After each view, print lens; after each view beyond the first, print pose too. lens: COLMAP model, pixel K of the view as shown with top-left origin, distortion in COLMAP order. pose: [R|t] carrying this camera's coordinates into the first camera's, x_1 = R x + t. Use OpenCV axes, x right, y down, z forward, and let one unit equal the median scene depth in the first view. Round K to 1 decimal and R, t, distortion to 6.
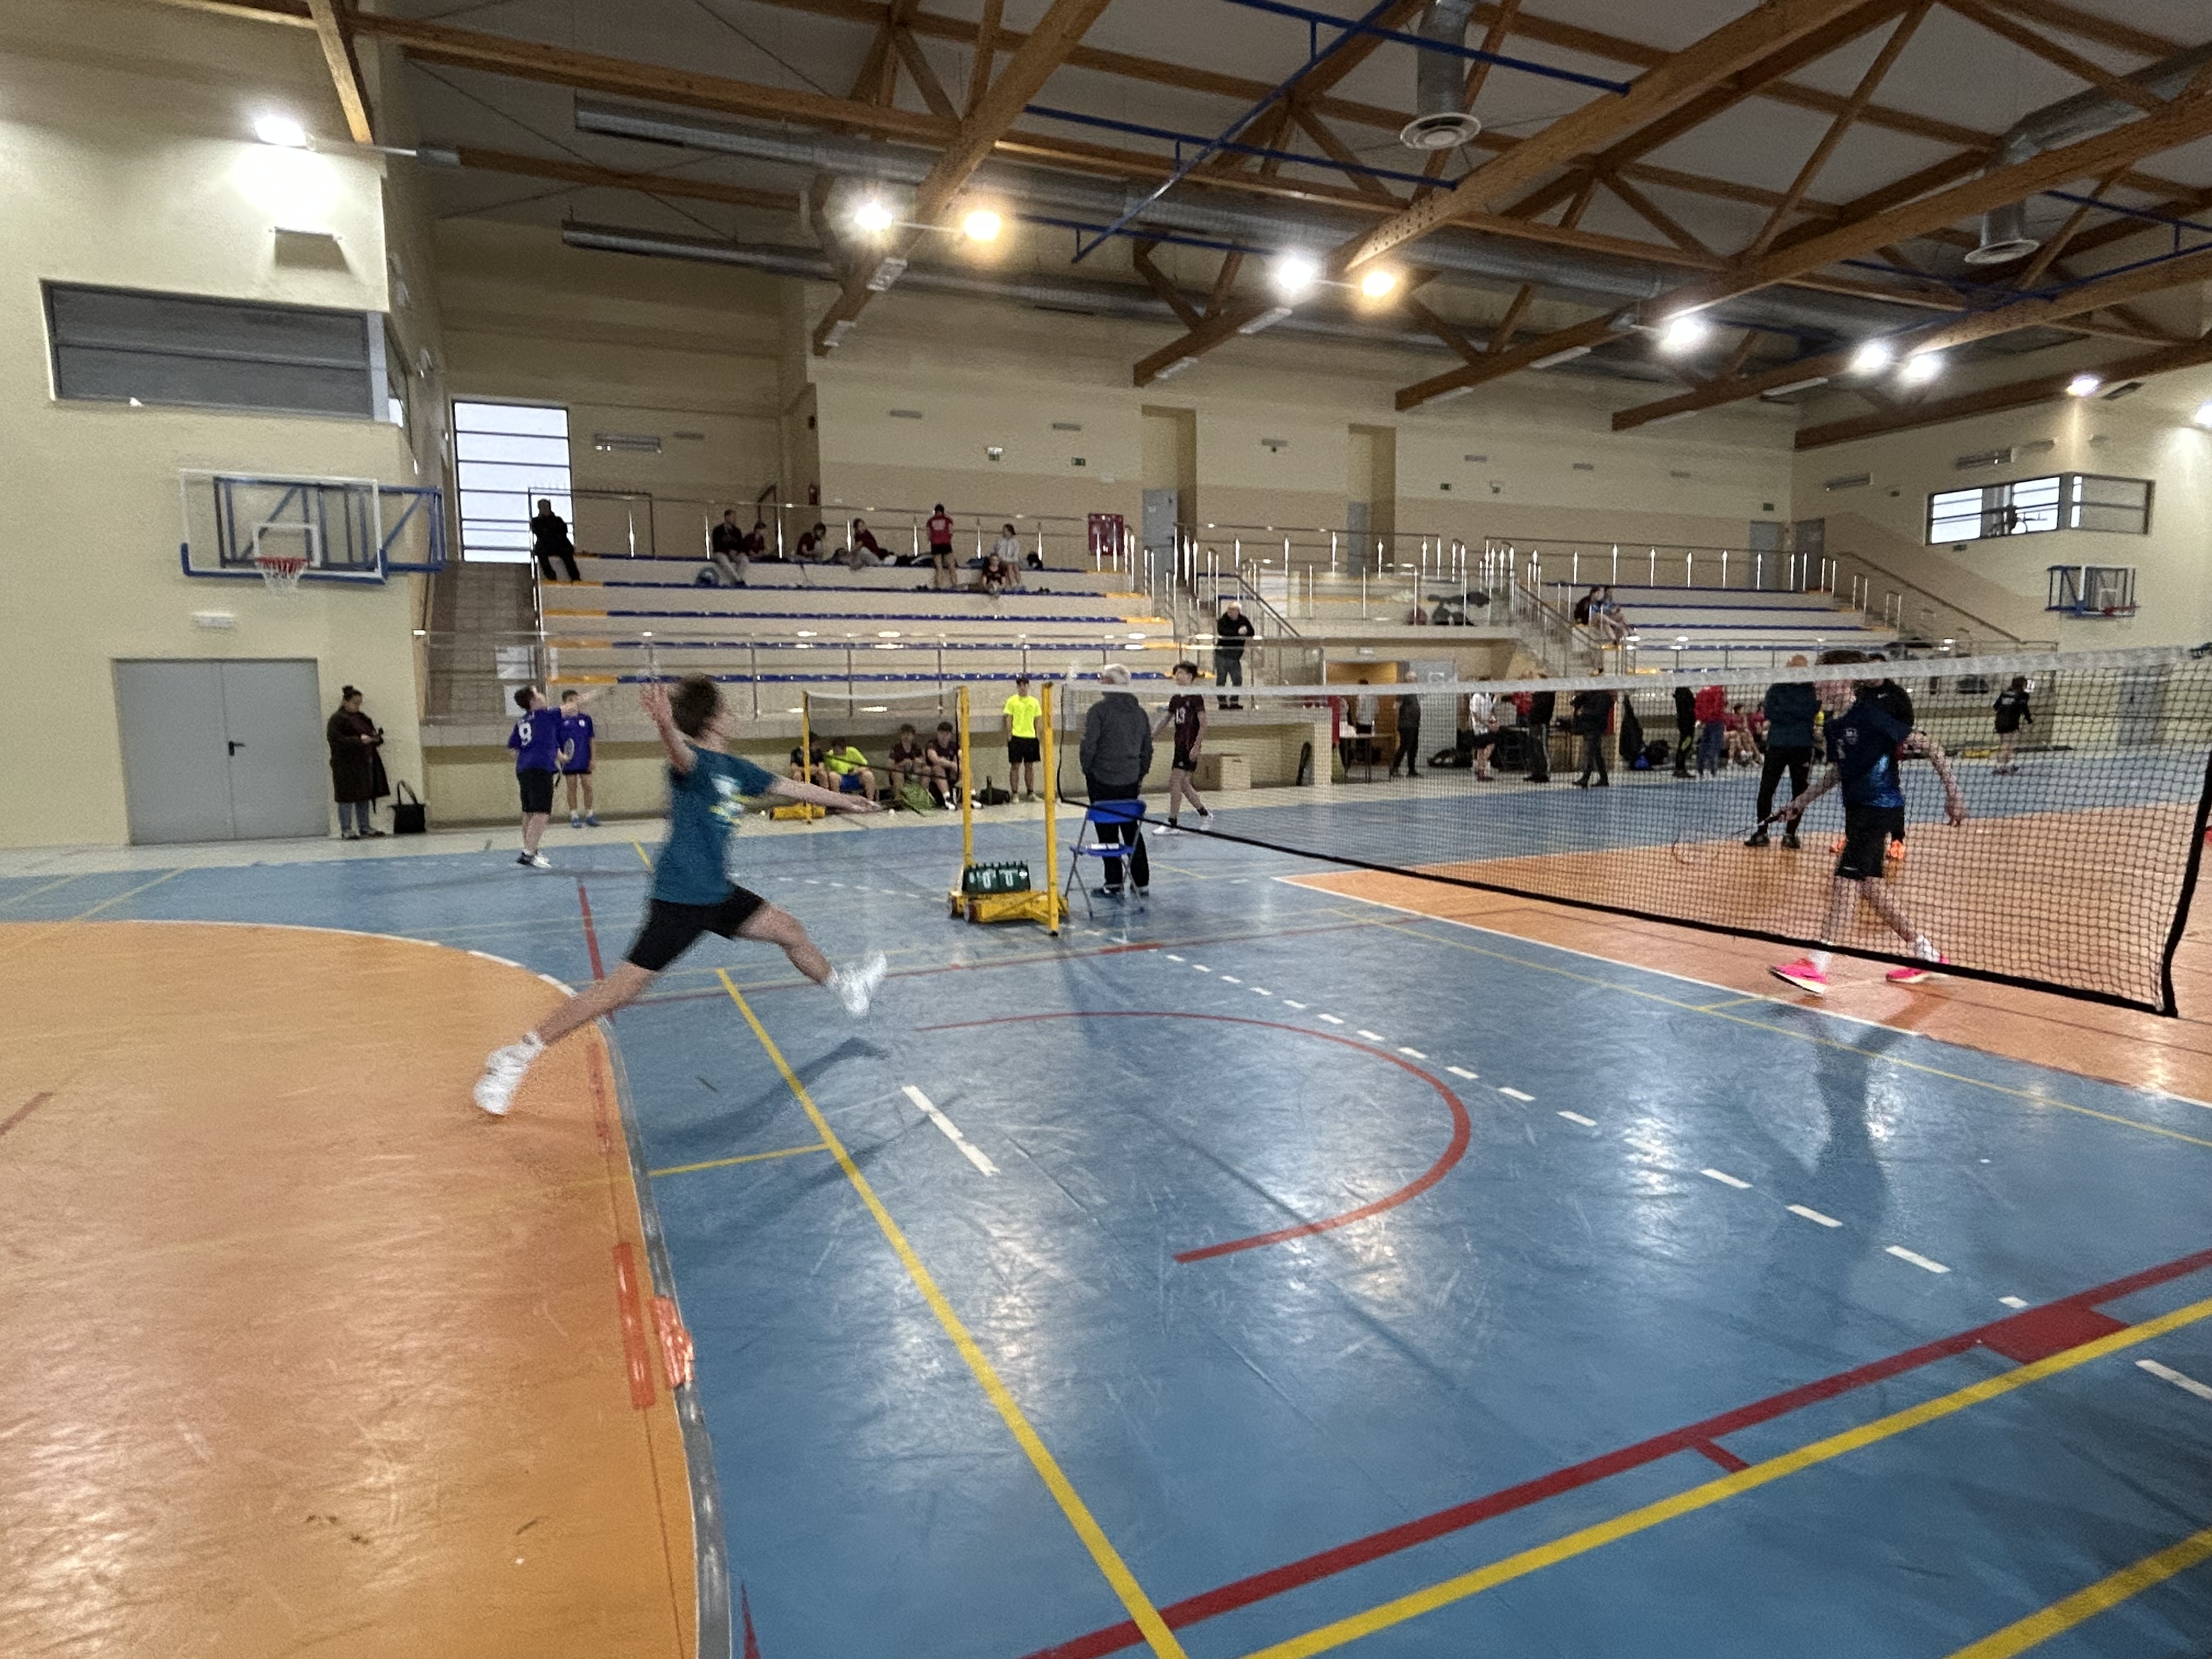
lens RADIAL K [[1253.3, 0, 1108.2], [0, 1253.3, 830.9], [0, 0, 1]] dist [-0.008076, 0.005765]
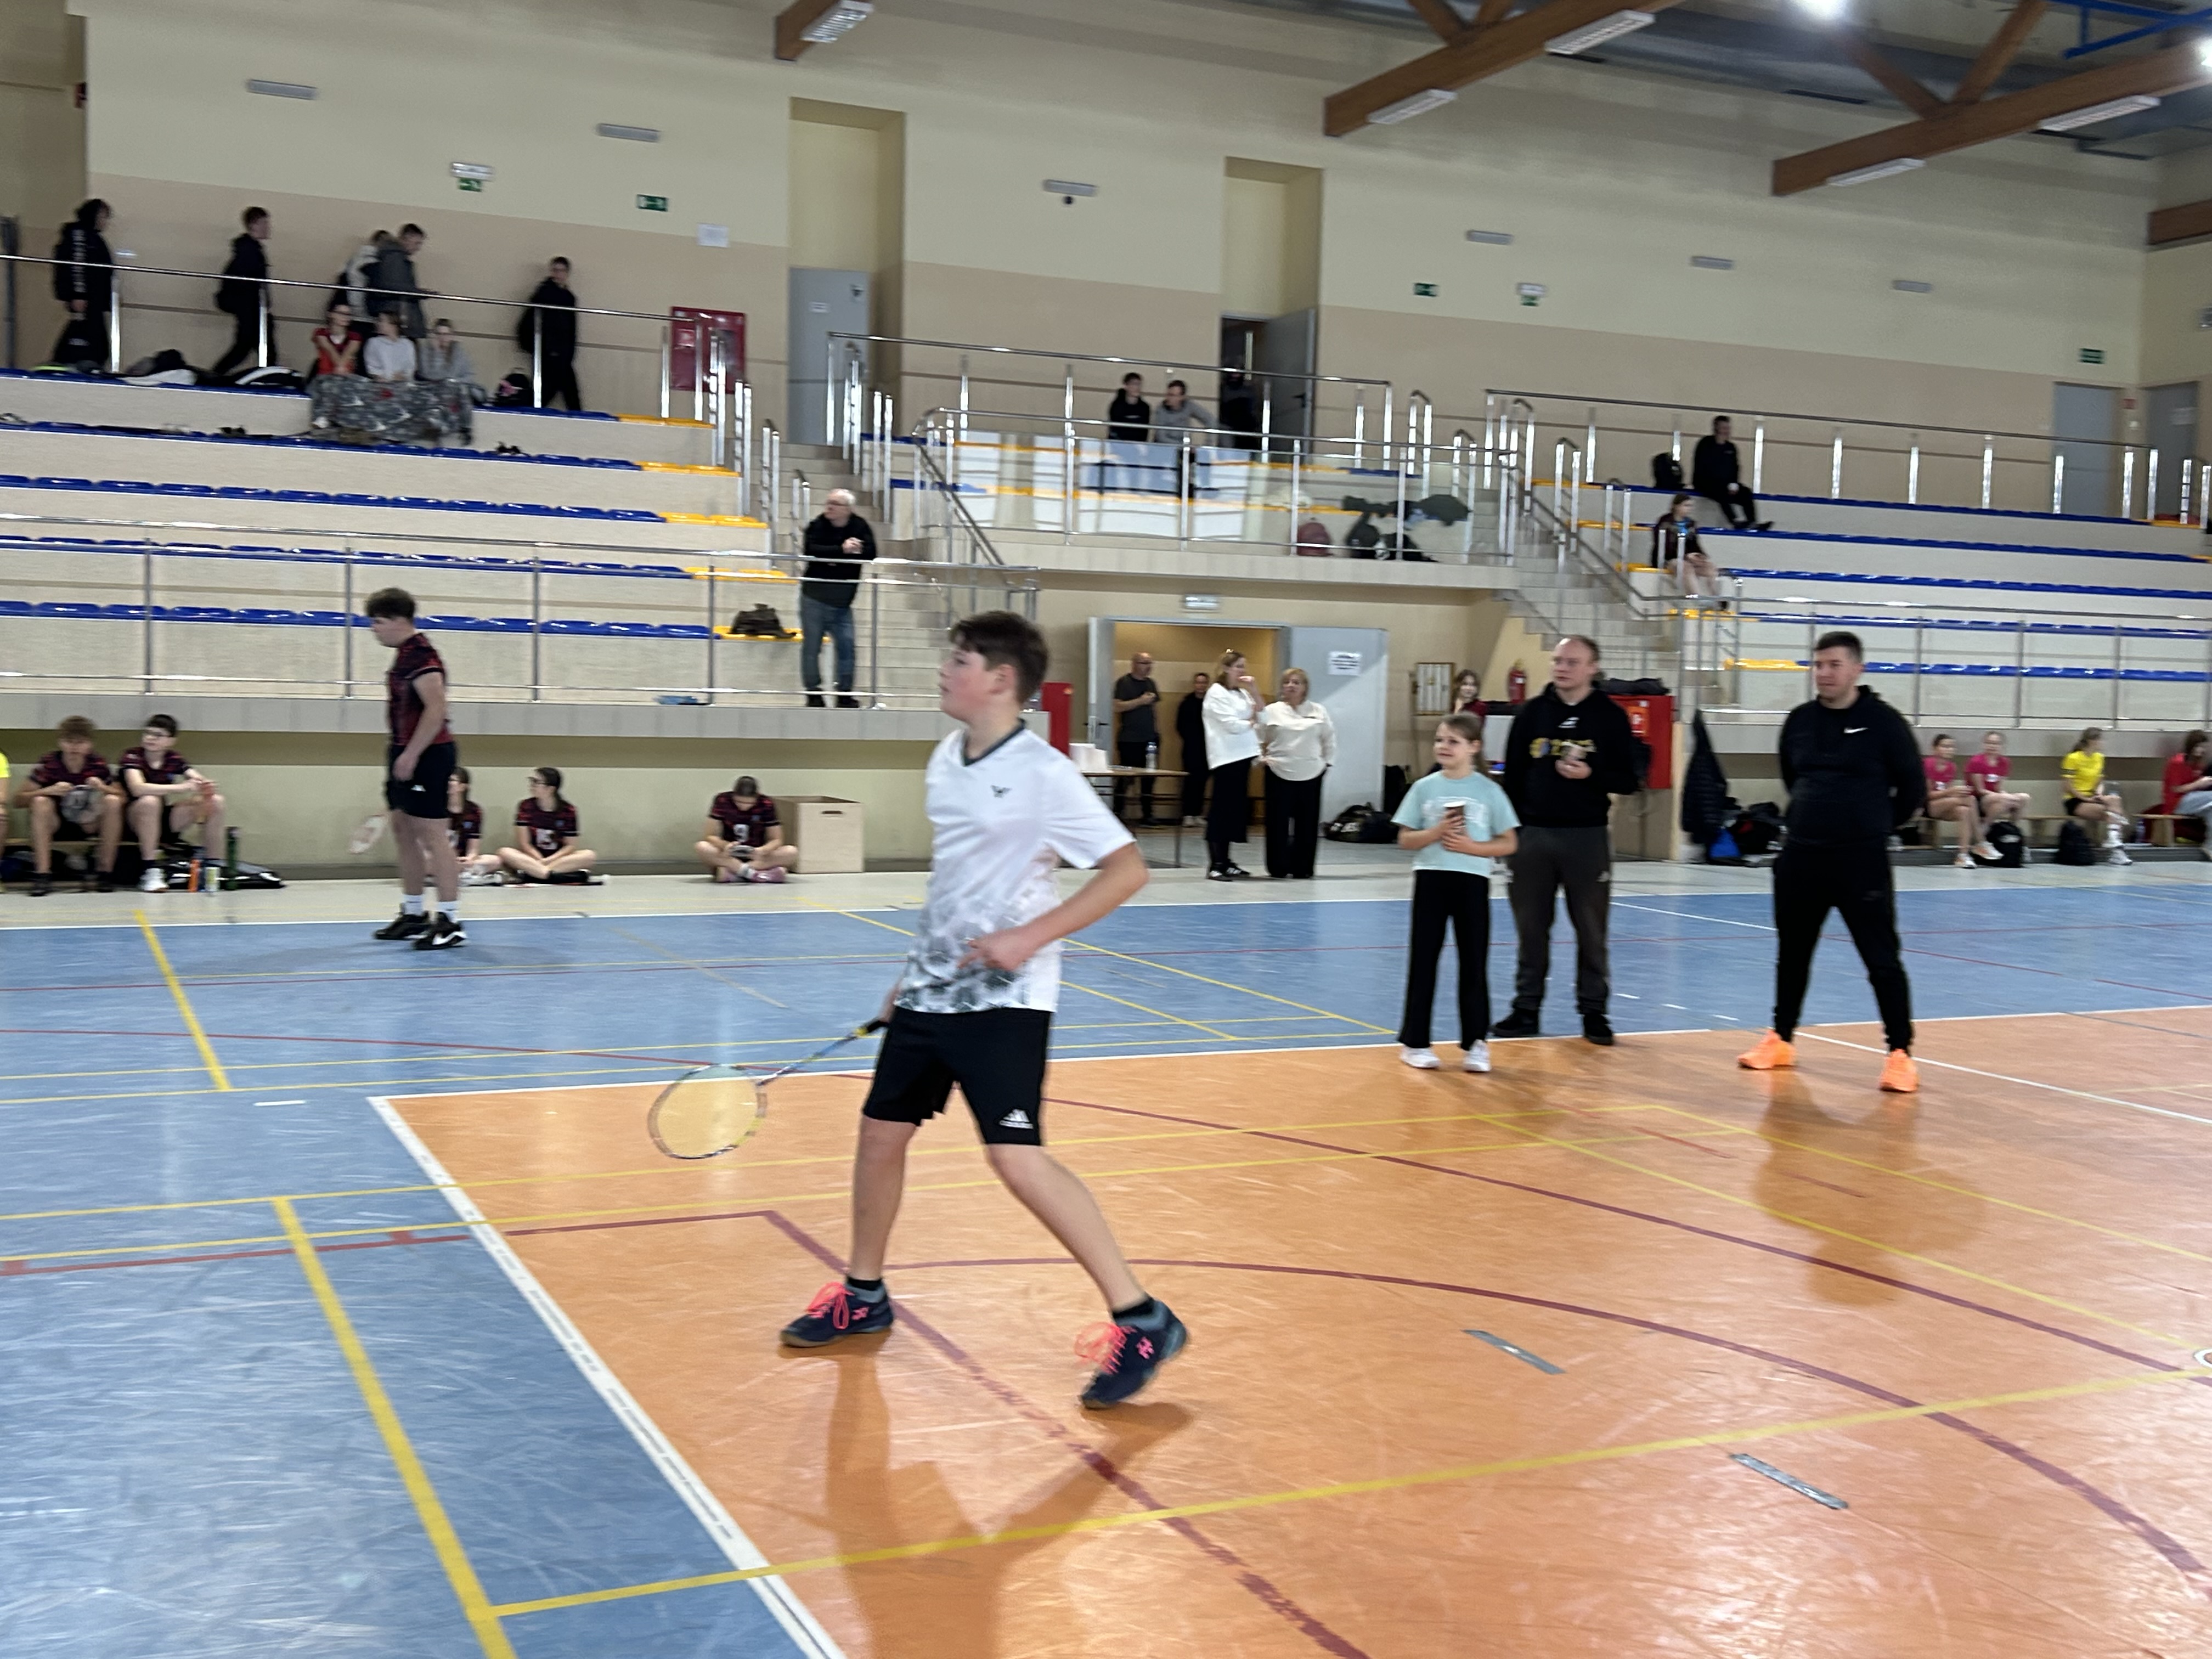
lens RADIAL K [[2303.4, 0, 1085.3], [0, 2303.4, 814.1], [0, 0, 1]] dist [0.052120, 0.000000]
pose [[0.999157, 0.038570, 0.014056, 0.173531], [-0.037819, 0.998018, -0.050293, -0.013387], [-0.015968, 0.049719, 0.998636, 0.102123]]
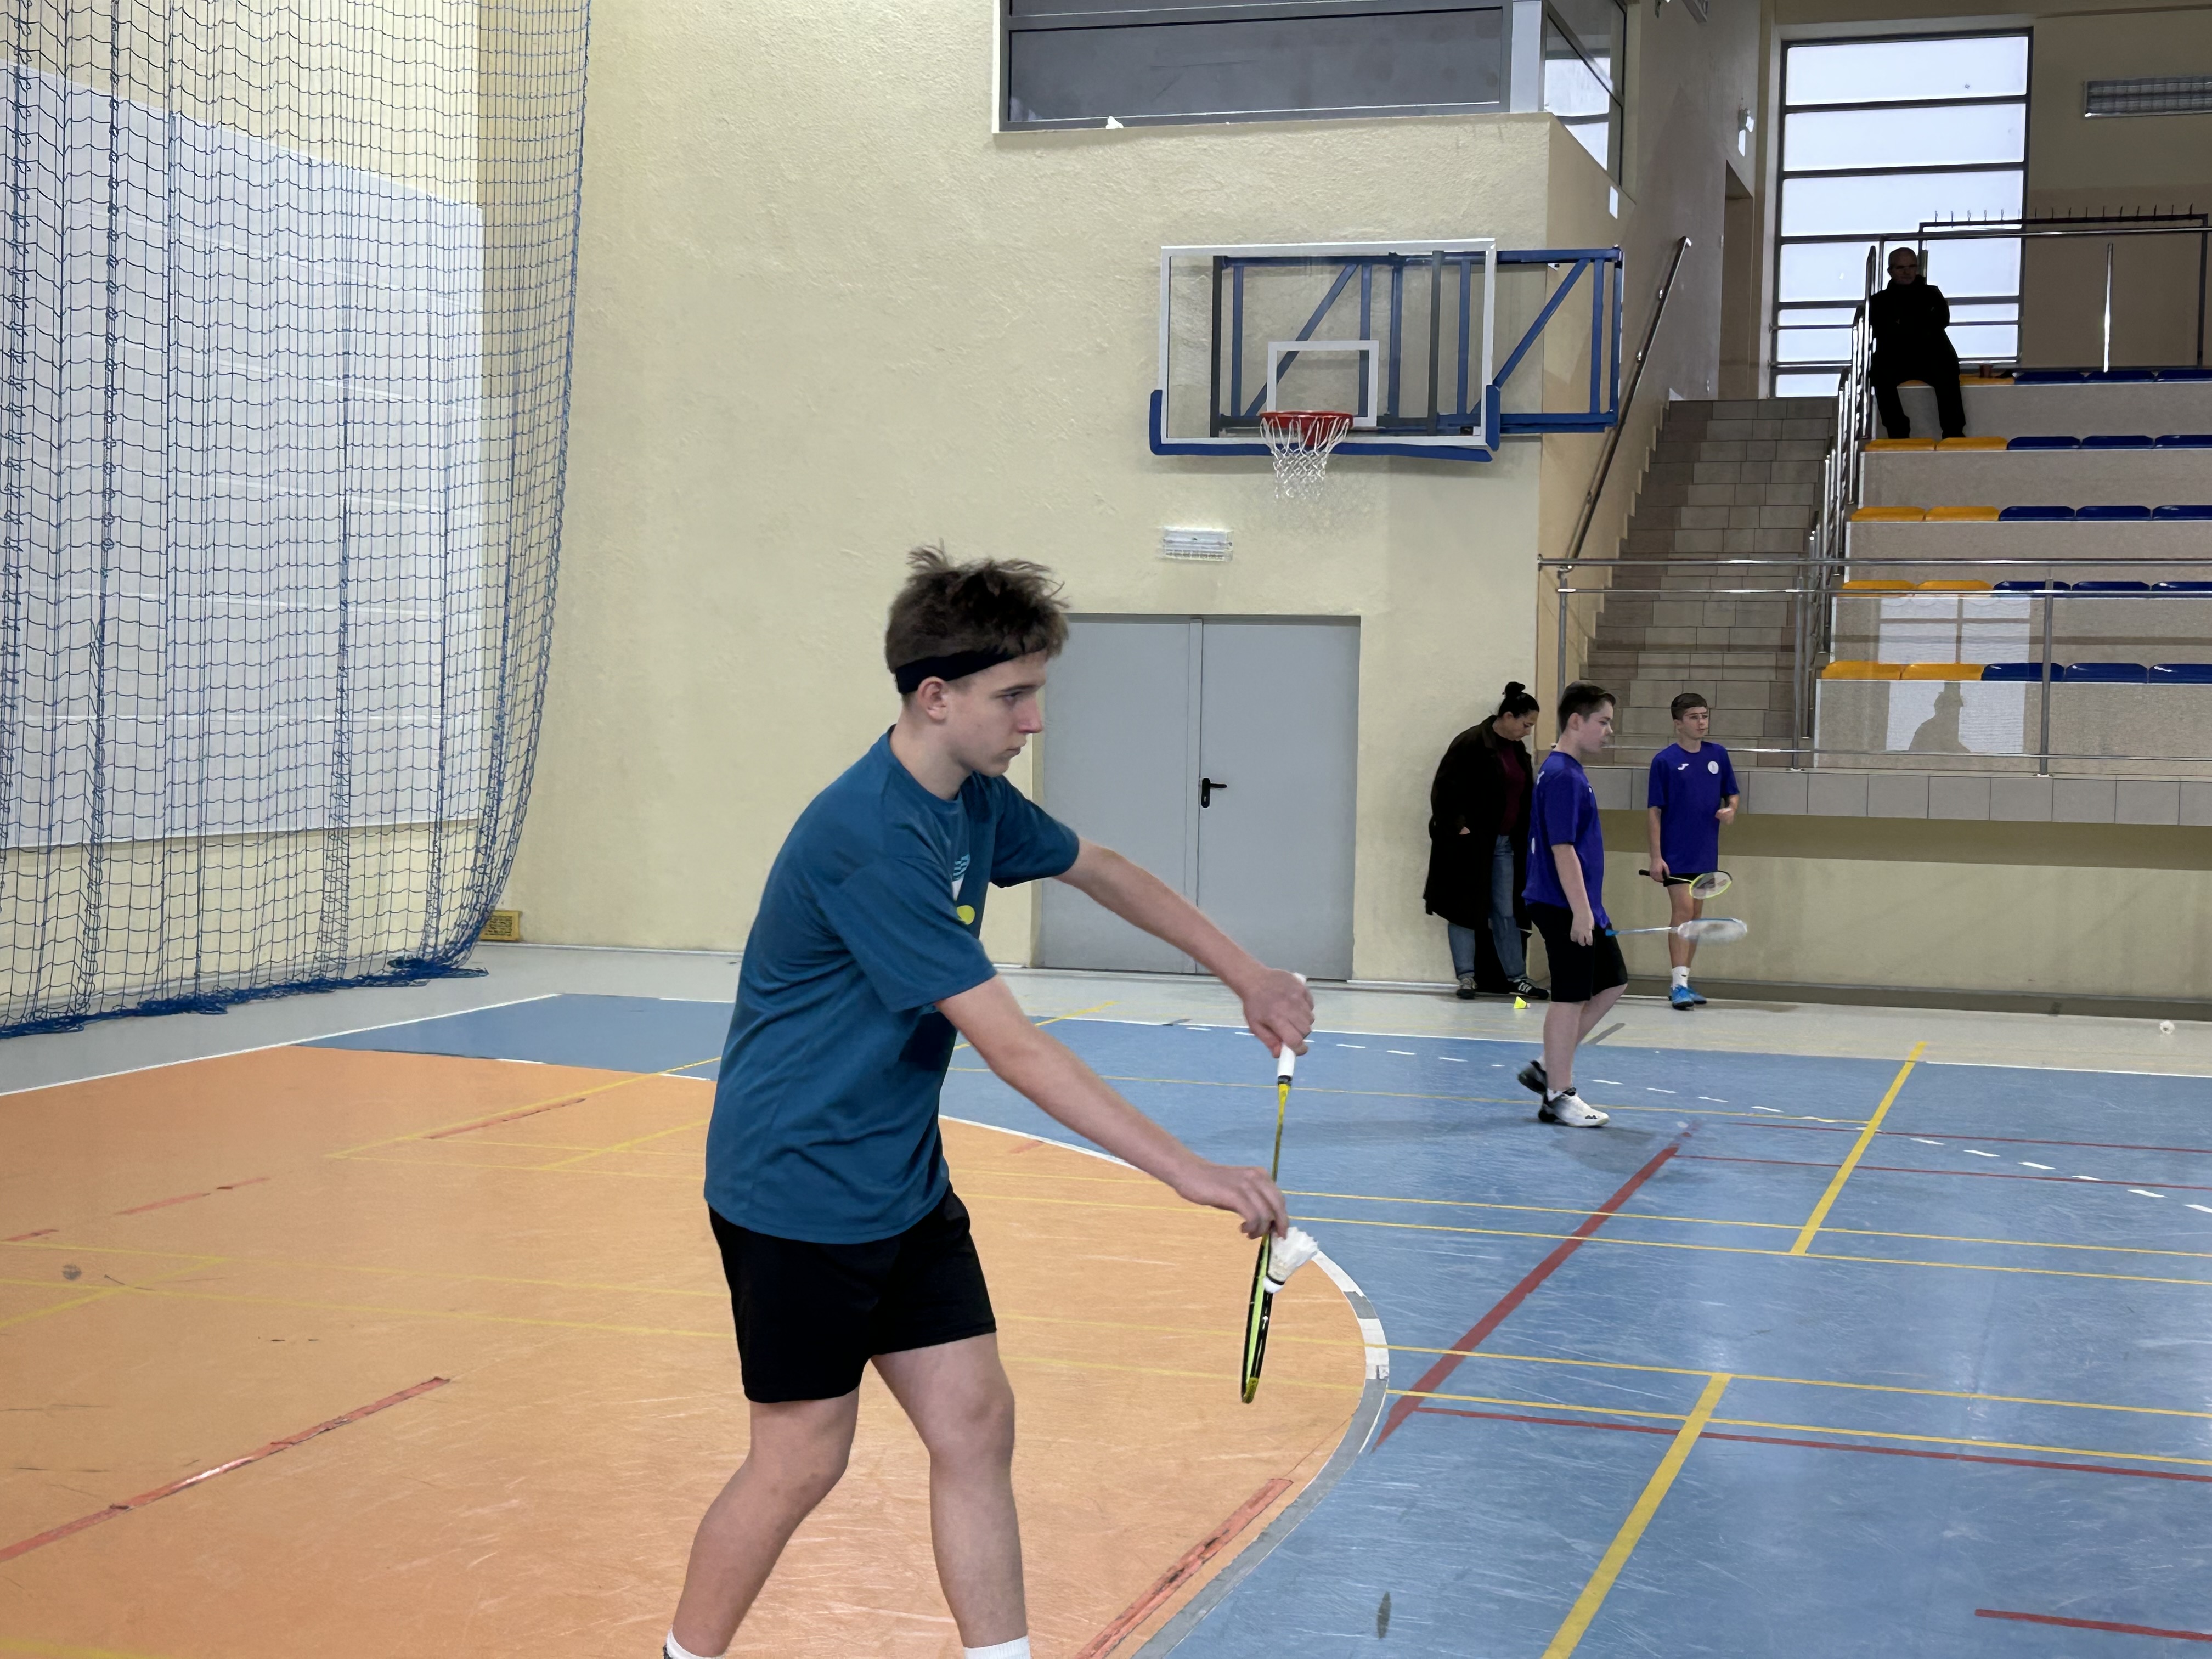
lens RADIAL K [[3160.3, 0, 1146.6], [0, 3160.3, 841.5], [0, 0, 1]] dist [0.080318, 0.000000]
pose [[0.751845, 0.056171, -0.656943, 0.075054], [-0.100412, 0.994497, -0.029884, -0.004717], [0.651650, 0.088433, 0.753348, 0.025547]]
